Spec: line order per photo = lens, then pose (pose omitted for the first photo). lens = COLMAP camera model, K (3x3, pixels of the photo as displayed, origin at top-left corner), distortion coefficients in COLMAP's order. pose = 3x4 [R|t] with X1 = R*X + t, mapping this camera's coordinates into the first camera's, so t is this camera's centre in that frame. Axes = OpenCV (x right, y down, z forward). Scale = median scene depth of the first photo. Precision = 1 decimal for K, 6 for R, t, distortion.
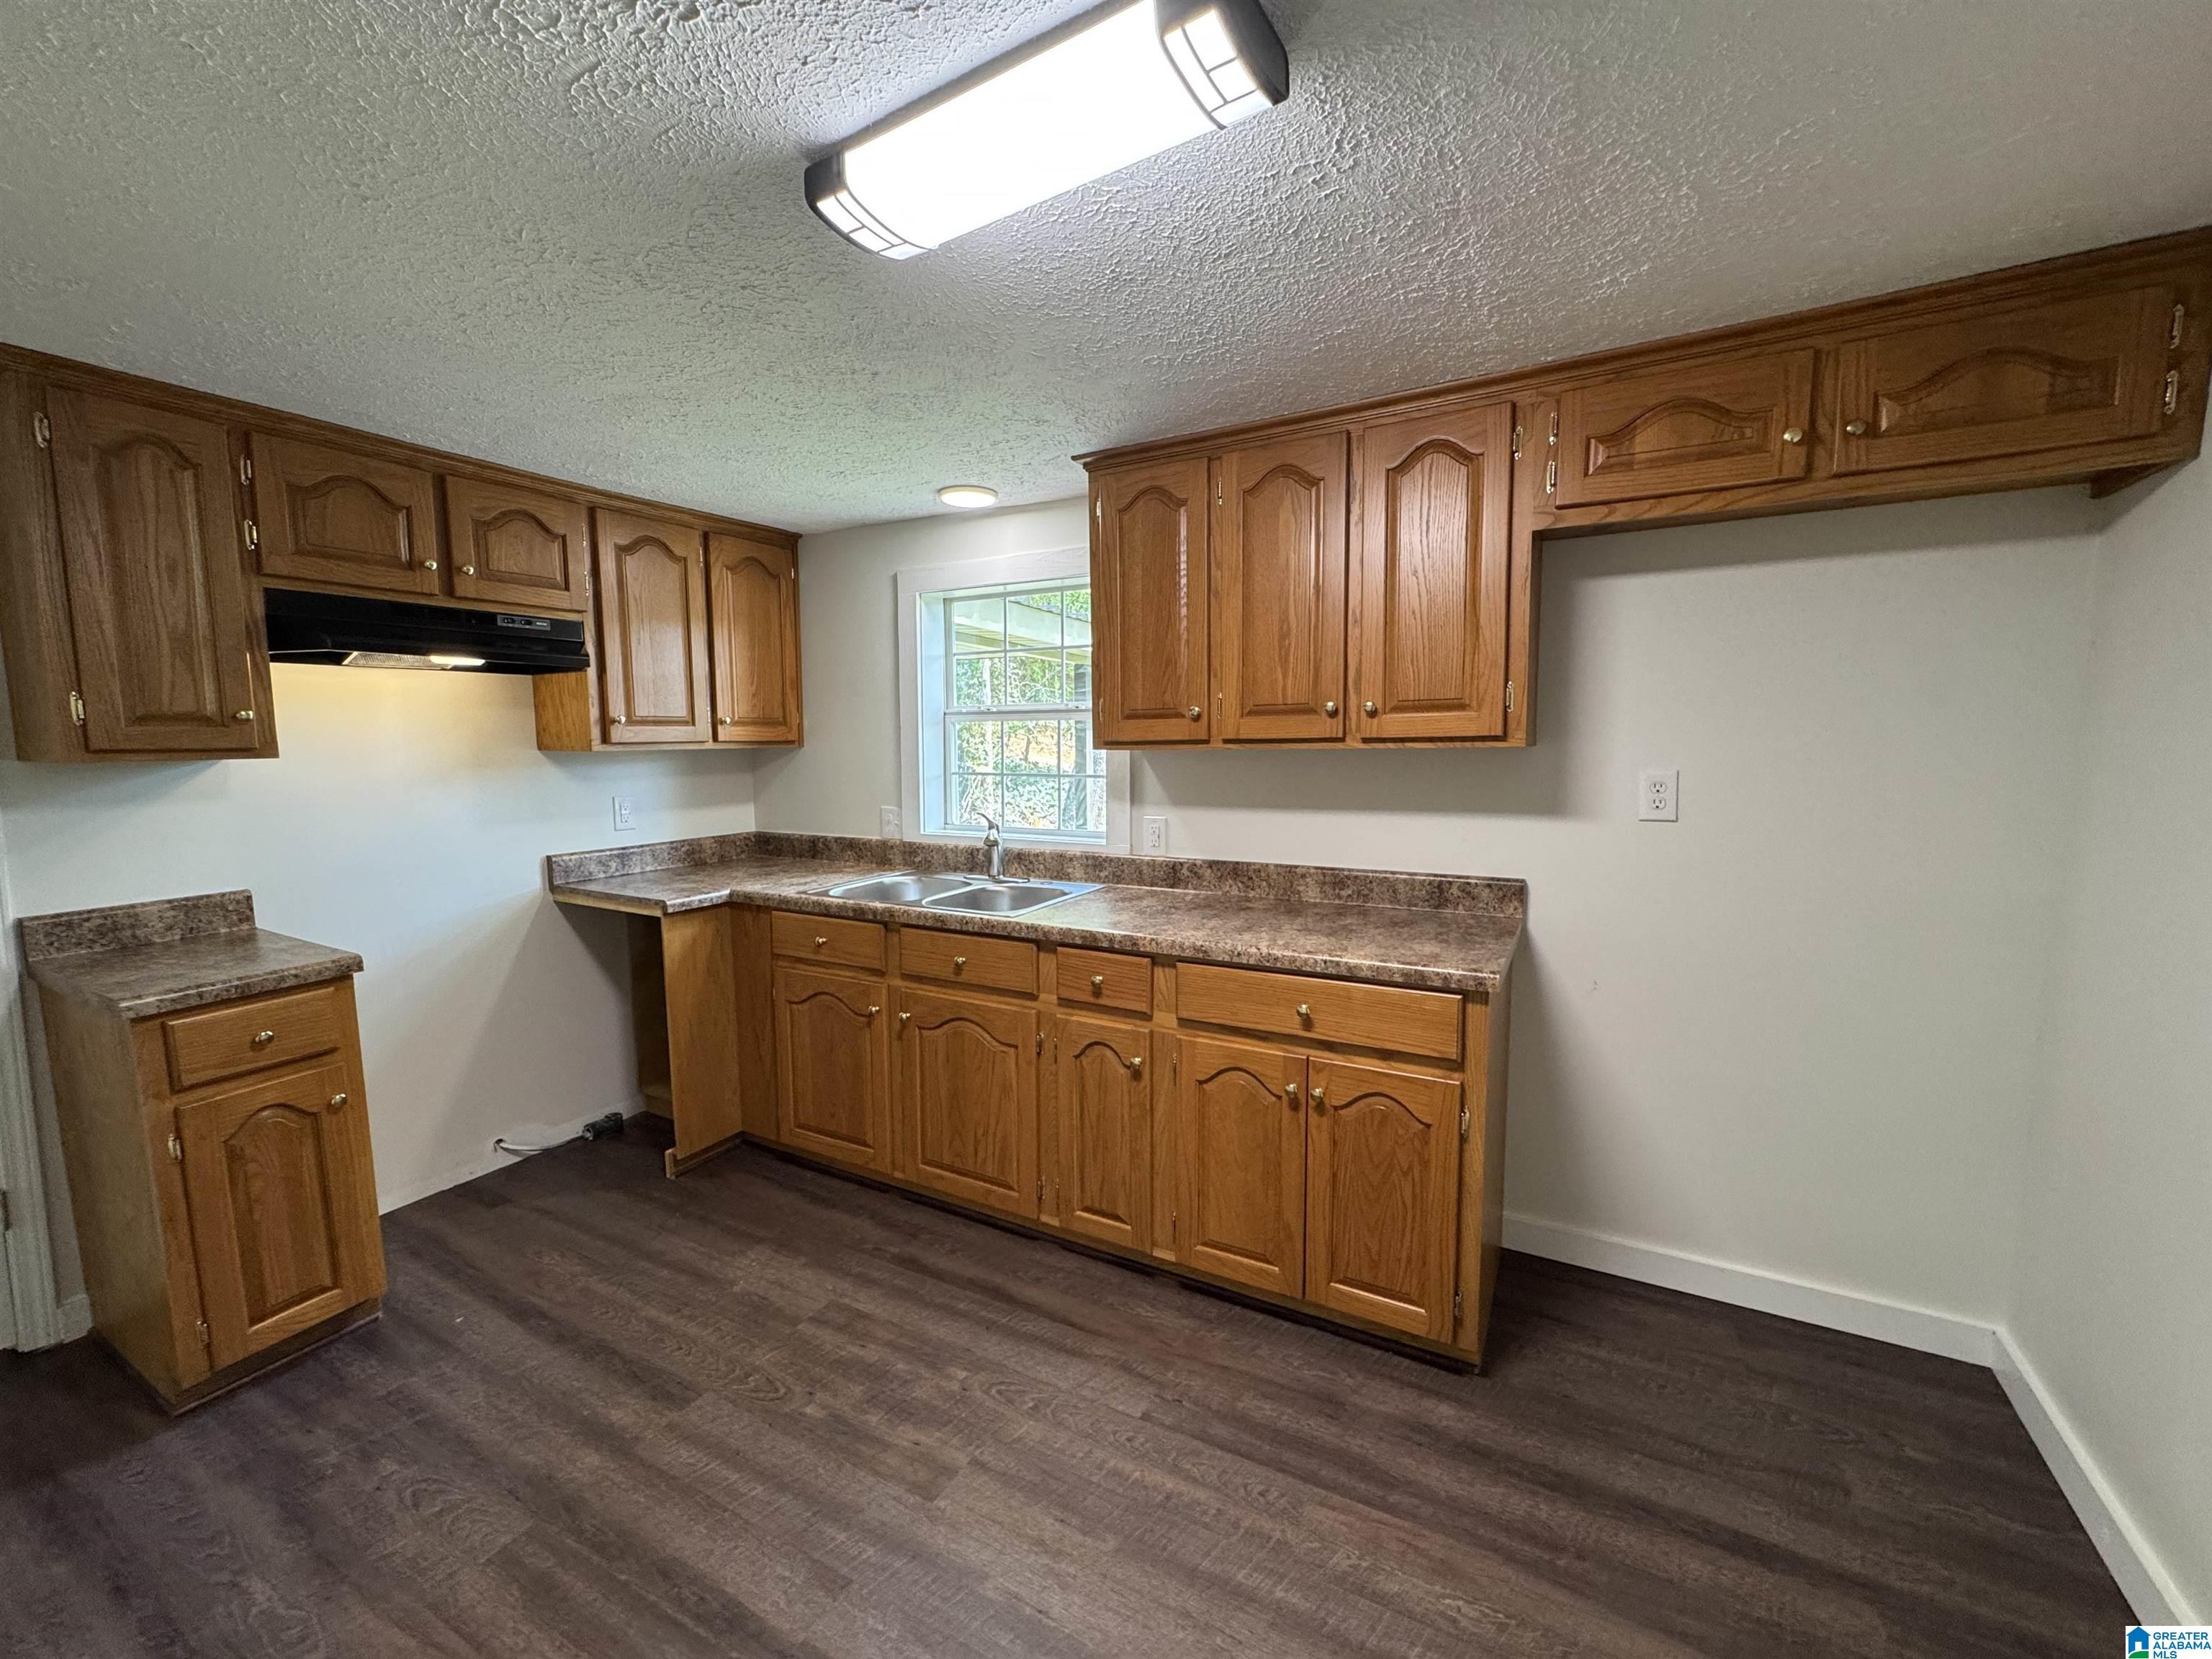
lens RADIAL K [[891.4, 0, 1106.3], [0, 891.4, 828.1], [0, 0, 1]] dist [-0.003032, 0.000419]
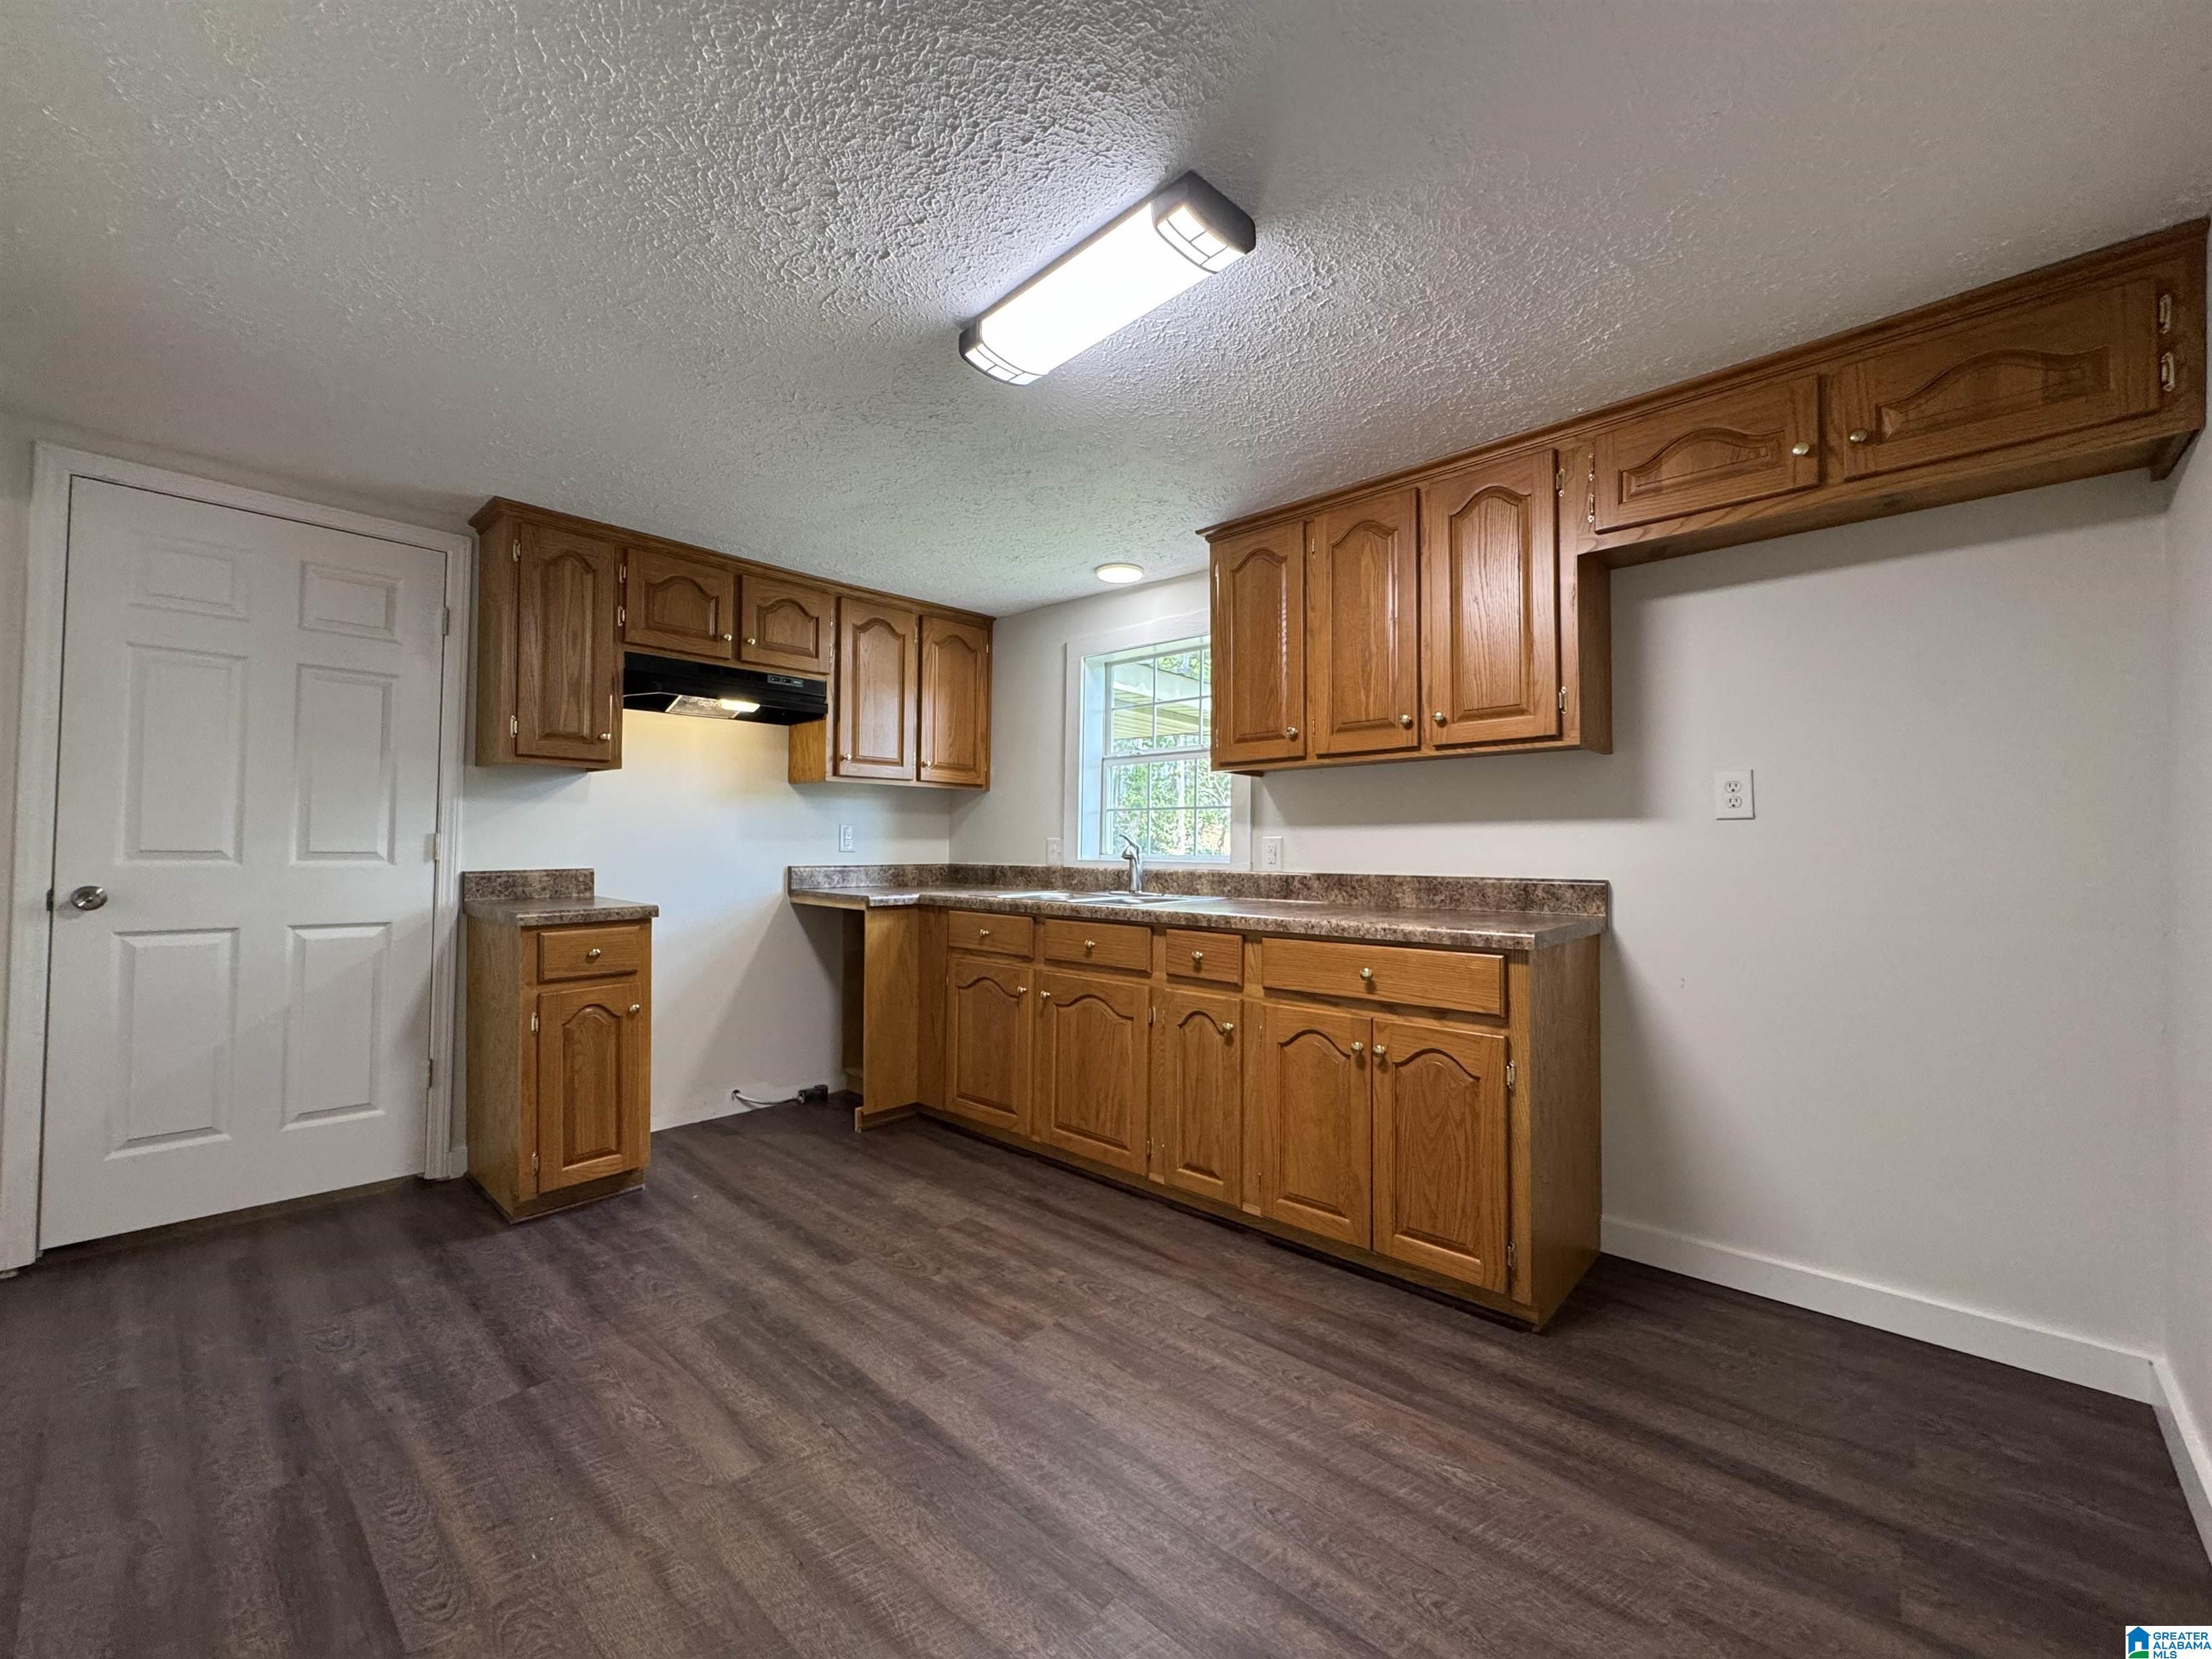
lens RADIAL K [[891.4, 0, 1104.0], [0, 891.4, 825.4], [0, 0, 1]] dist [-0.003032, 0.000419]
pose [[0.971434, 0.007206, -0.237199, 0.165164], [-0.036613, 0.992122, -0.119805, 0.165313], [0.234467, 0.125067, 0.964045, -0.189992]]
